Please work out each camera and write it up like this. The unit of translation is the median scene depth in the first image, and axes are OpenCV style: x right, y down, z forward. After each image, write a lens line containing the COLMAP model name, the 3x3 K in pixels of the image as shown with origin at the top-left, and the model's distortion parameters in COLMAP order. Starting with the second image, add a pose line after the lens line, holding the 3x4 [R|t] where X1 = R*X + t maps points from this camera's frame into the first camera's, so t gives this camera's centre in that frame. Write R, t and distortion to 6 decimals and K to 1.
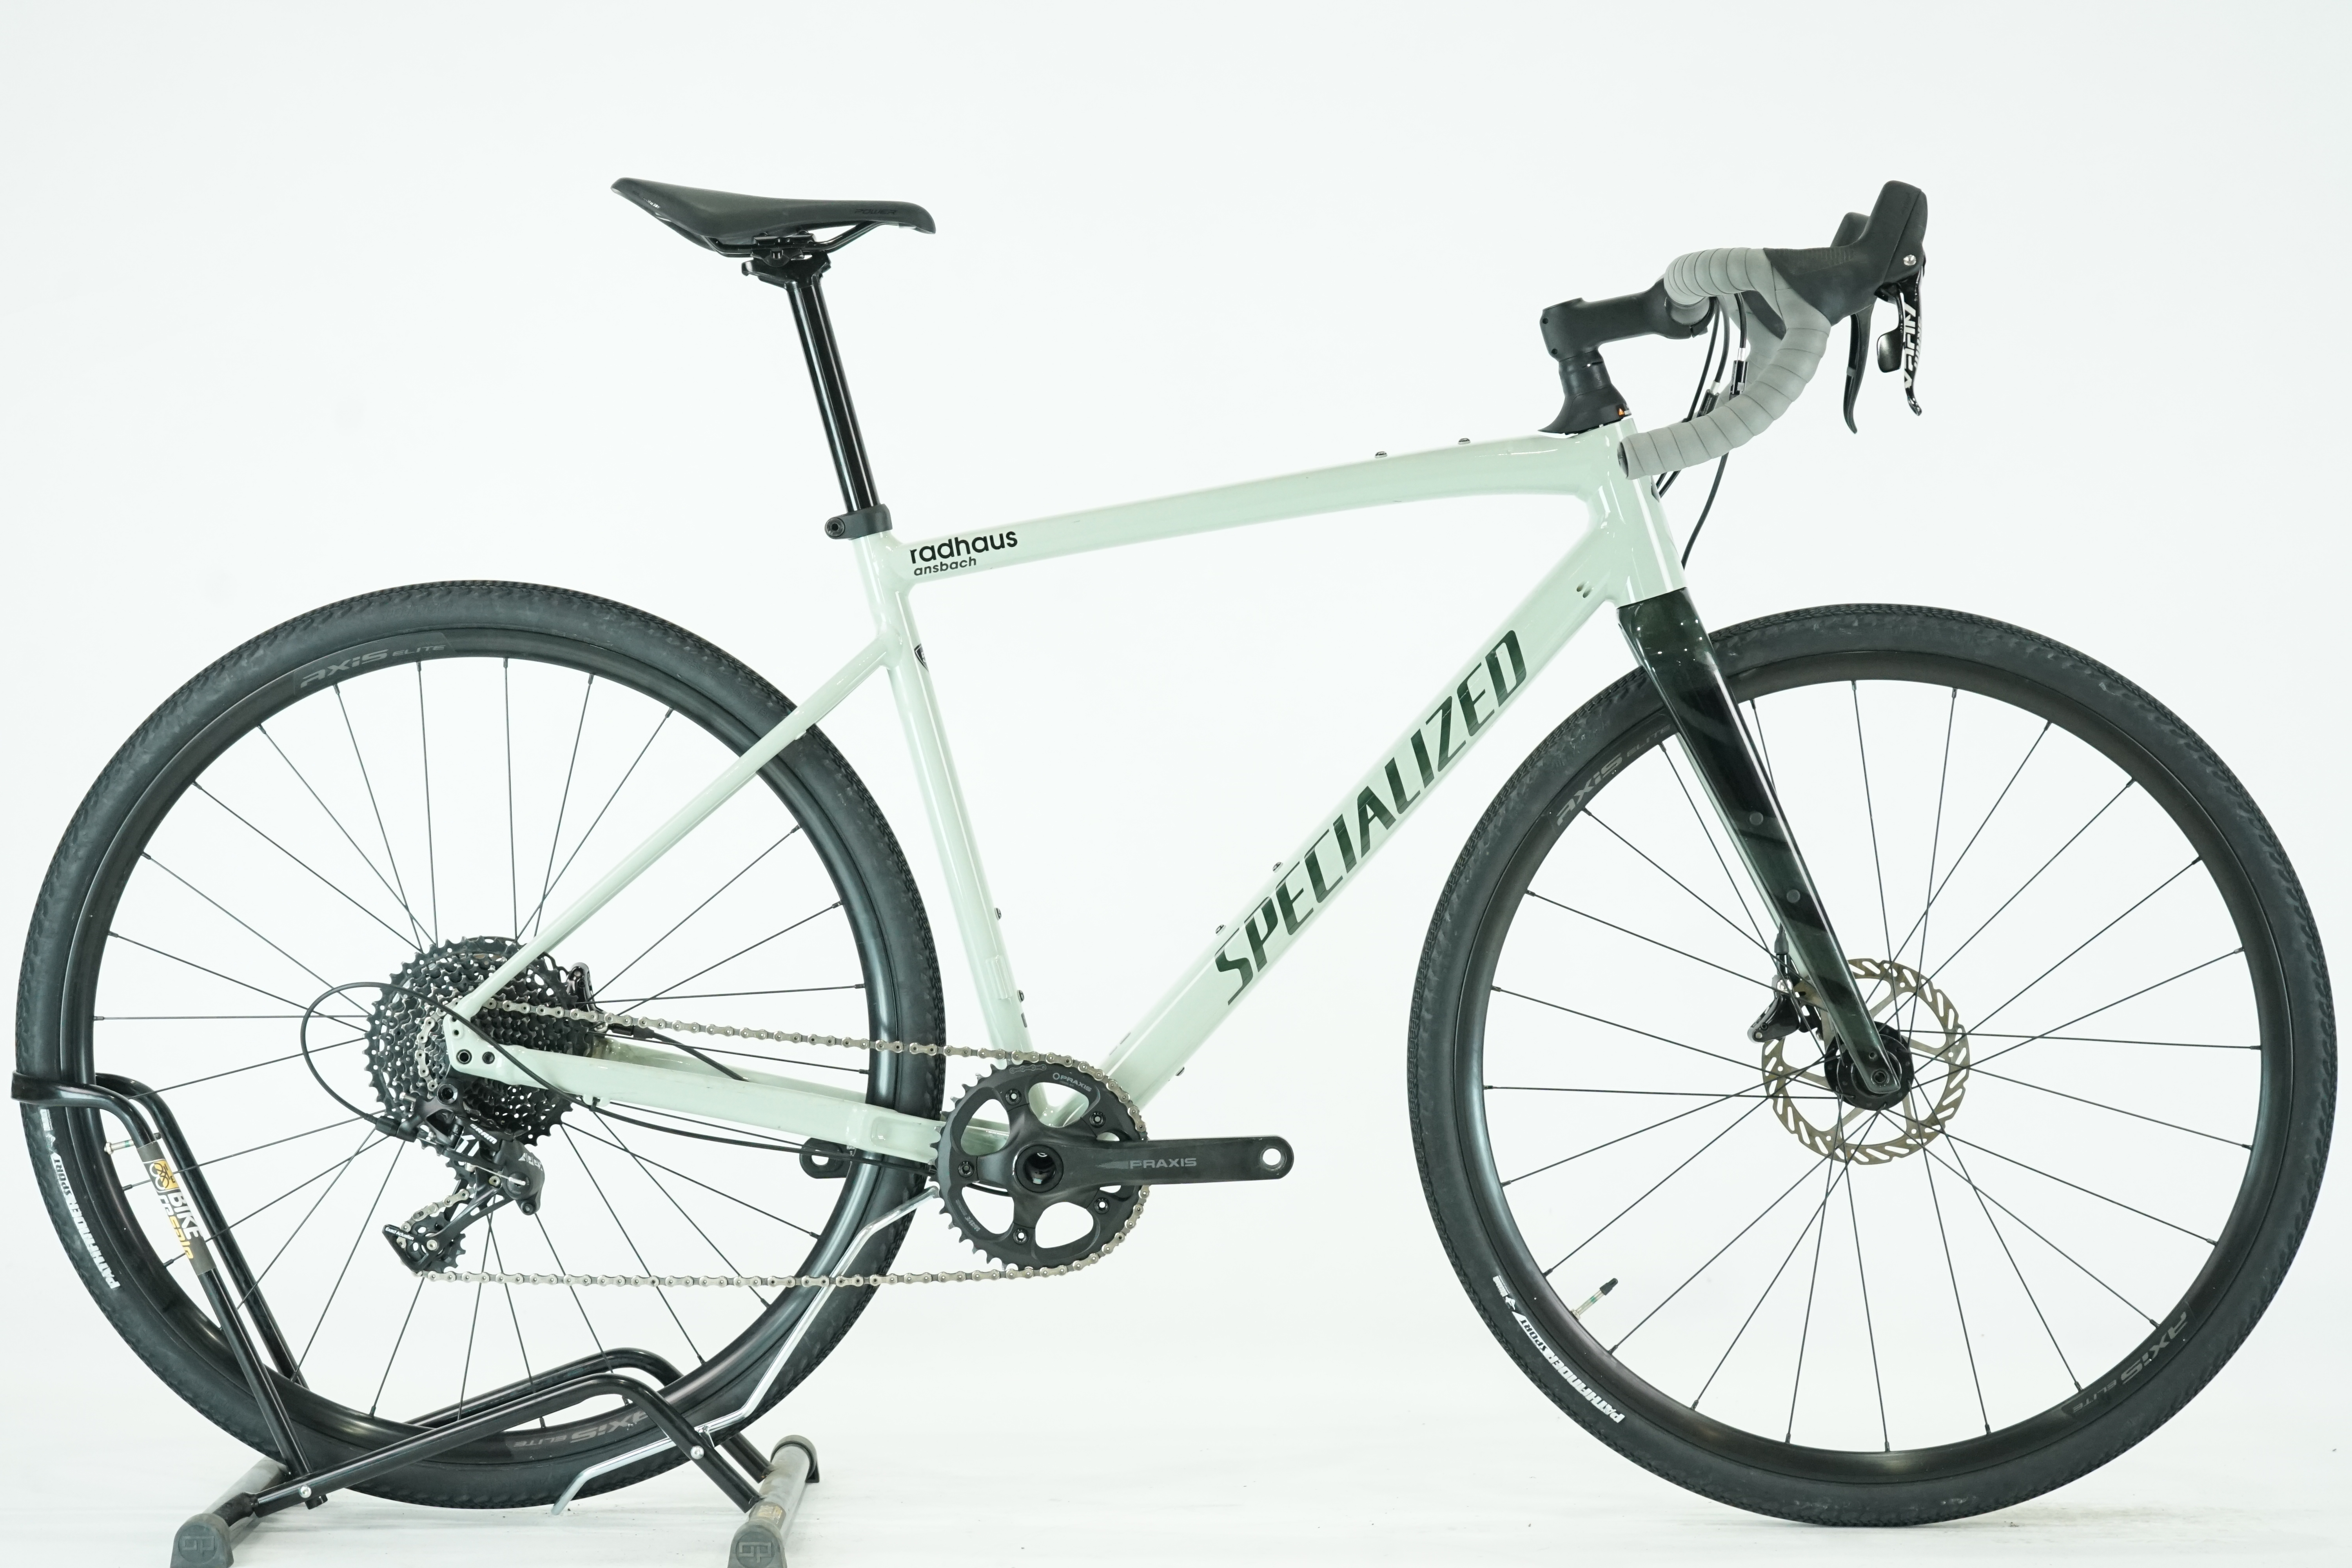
lens RADIAL K [[4615.5, 0, 1176.5], [0, 4615.5, 782.3], [0, 0, 1]] dist [-0.015319, 0.000000]
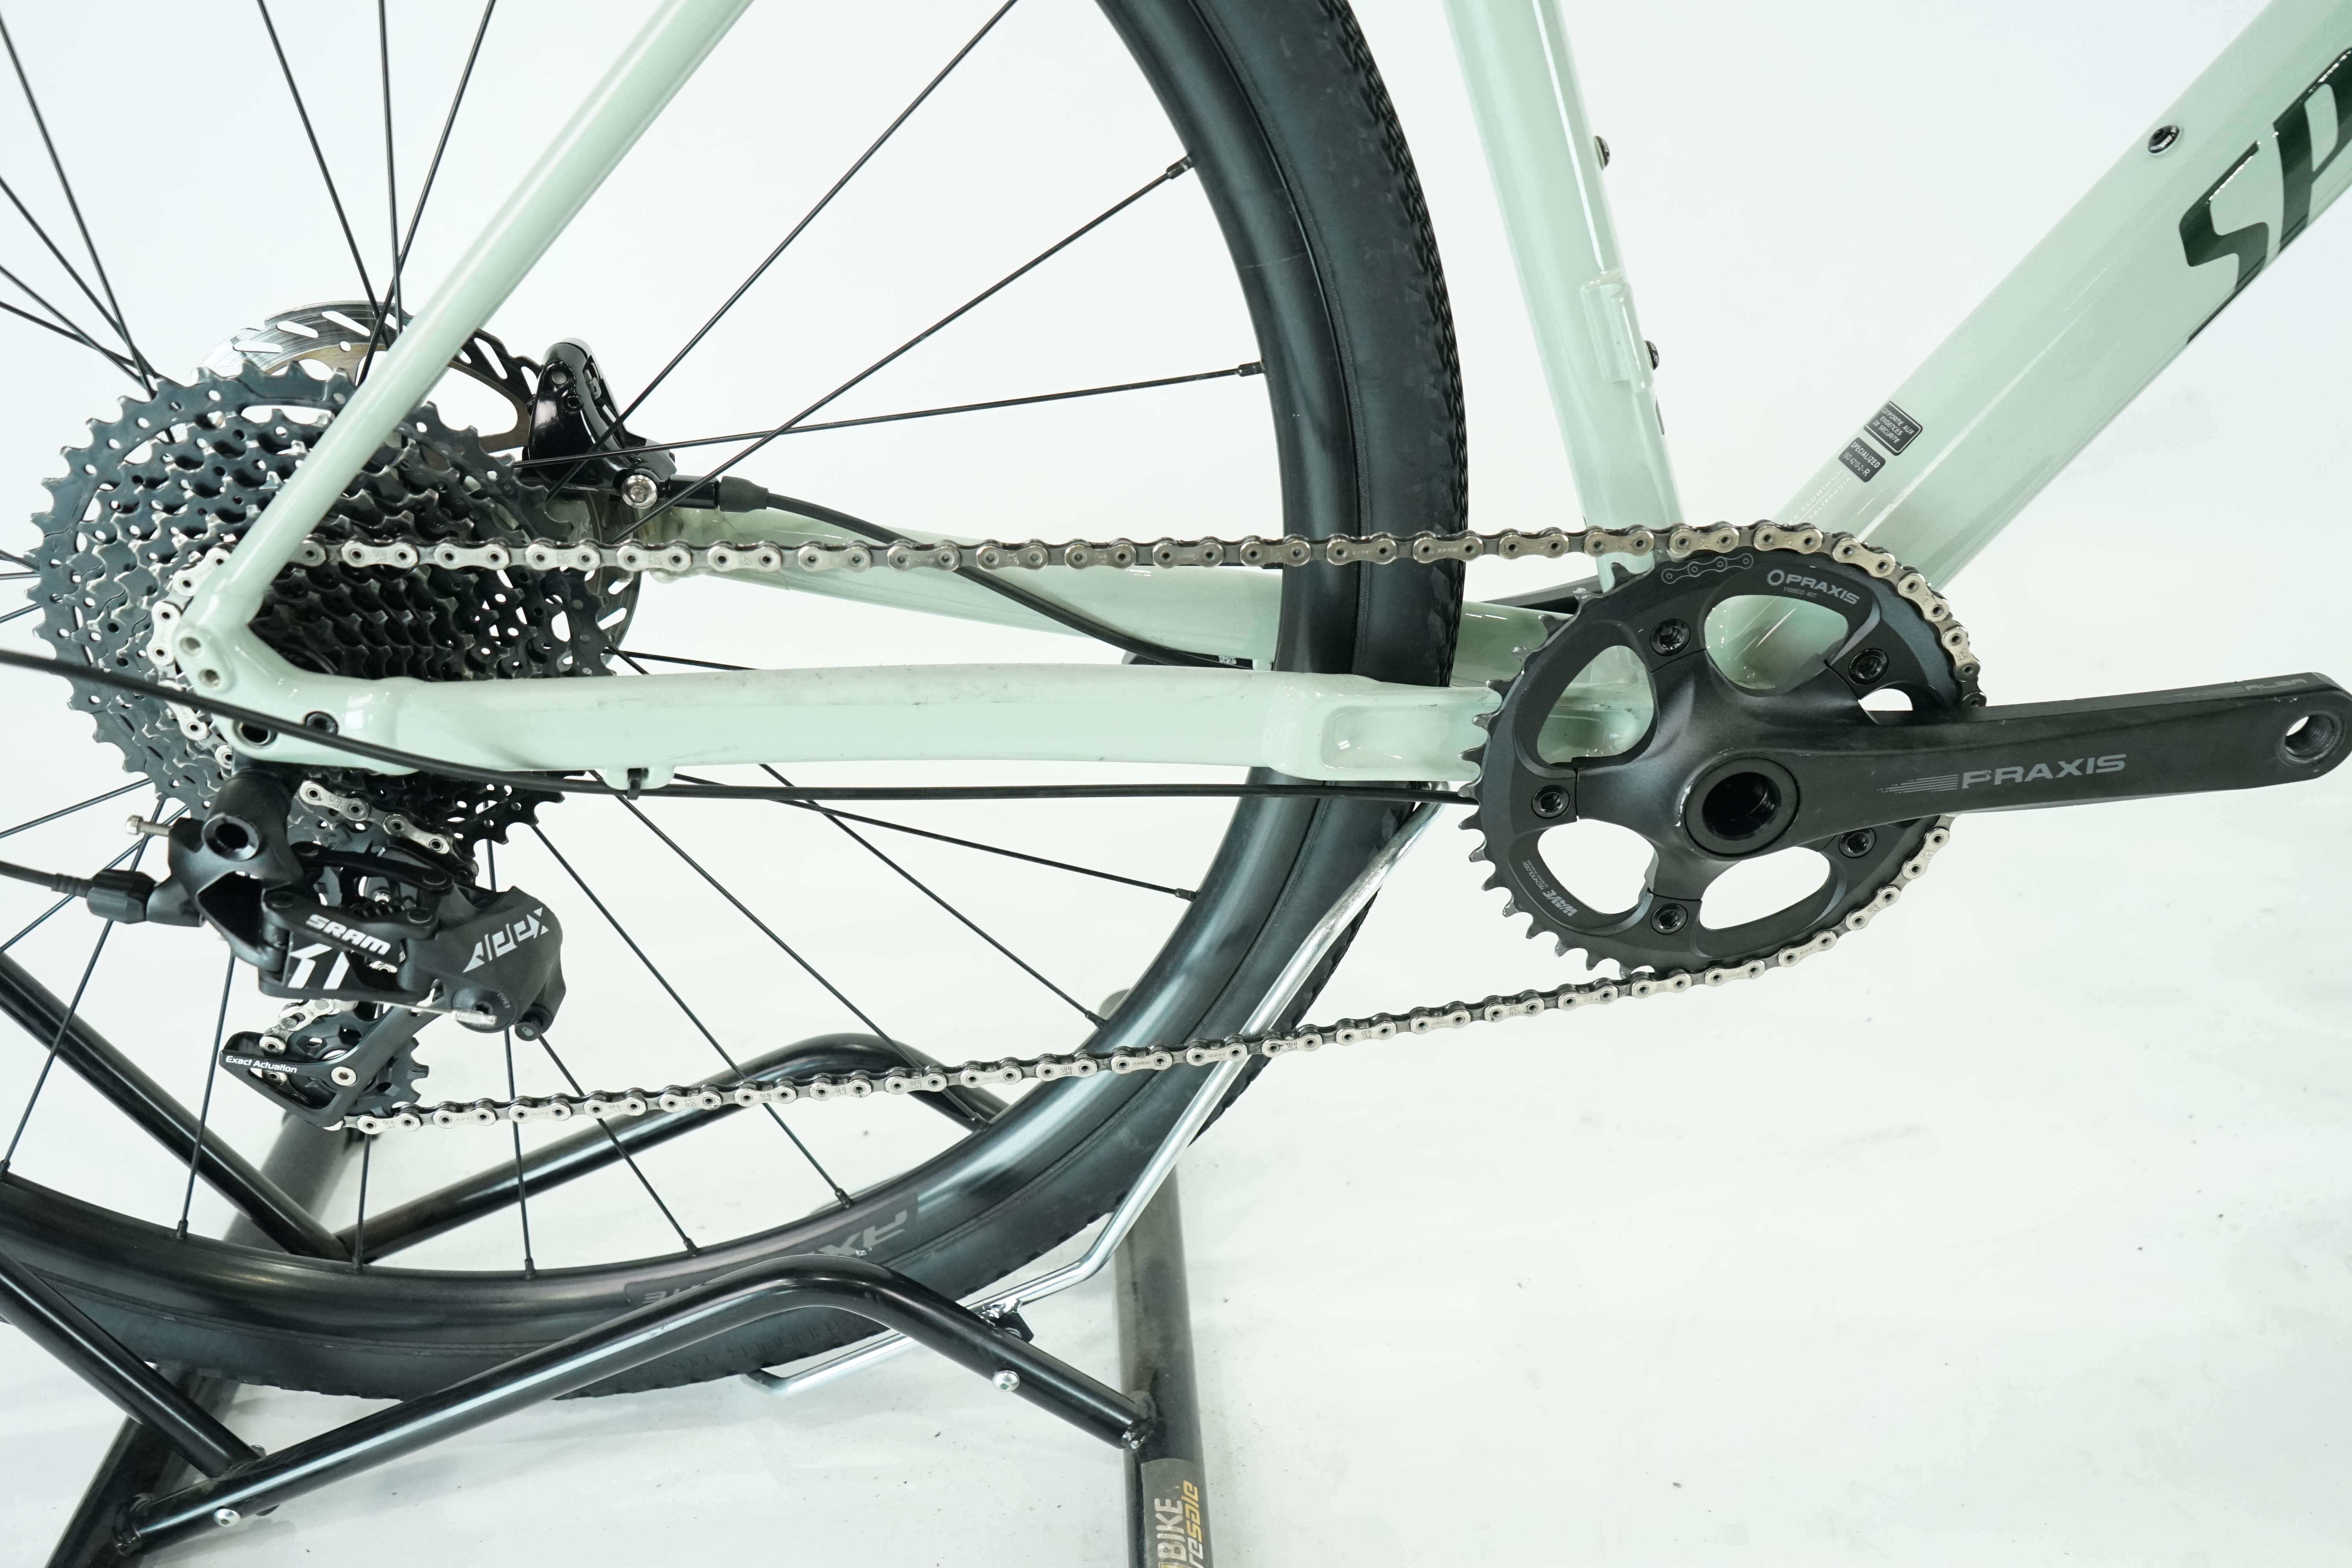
lens RADIAL K [[1897.0, 0, 1176.5], [0, 1897.0, 784.9], [0, 0, 1]] dist [-0.010338, 0.017258]
pose [[0.995286, -0.096875, 0.004485, -0.079756], [0.083287, 0.877543, 0.472209, -0.002685], [-0.049681, -0.469610, 0.881475, 0.842653]]
